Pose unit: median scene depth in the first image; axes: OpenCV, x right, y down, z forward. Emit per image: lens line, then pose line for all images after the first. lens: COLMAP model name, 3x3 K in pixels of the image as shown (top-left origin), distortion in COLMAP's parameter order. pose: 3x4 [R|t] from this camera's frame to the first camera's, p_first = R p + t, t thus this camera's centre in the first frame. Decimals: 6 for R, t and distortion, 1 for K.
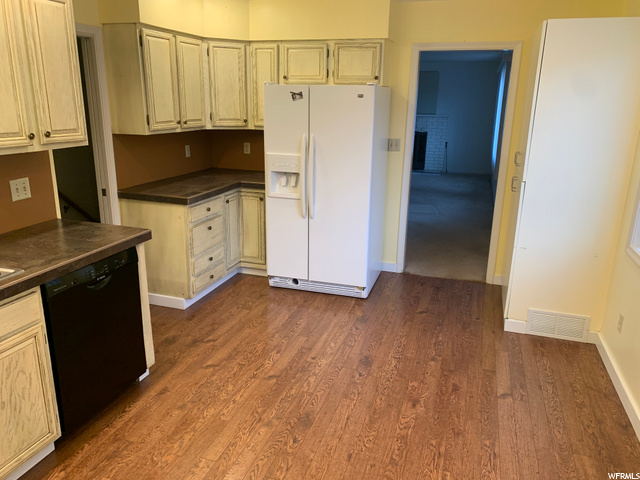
lens RADIAL K [[488.7, 0, 319.3], [0, 488.7, 237.7], [0, 0, 1]] dist [-0.002629, -0.001710]
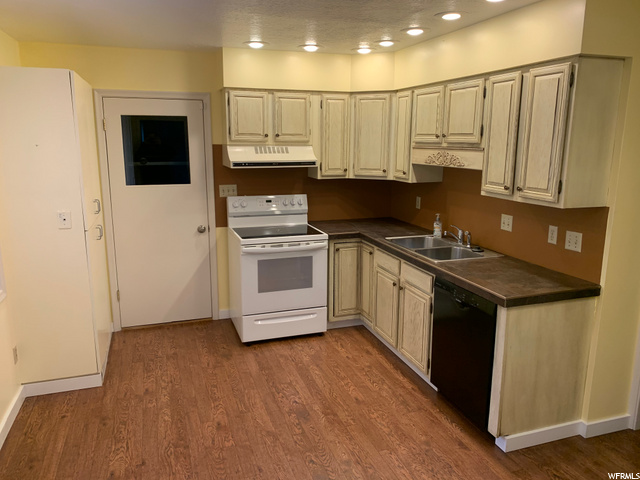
lens RADIAL K [[488.7, 0, 318.8], [0, 488.7, 241.9], [0, 0, 1]] dist [-0.002629, -0.001710]
pose [[-0.803519, 0.095377, -0.587589, 0.519919], [-0.182821, 0.899838, 0.396065, -0.450613], [0.566510, 0.425669, -0.705600, 1.525350]]
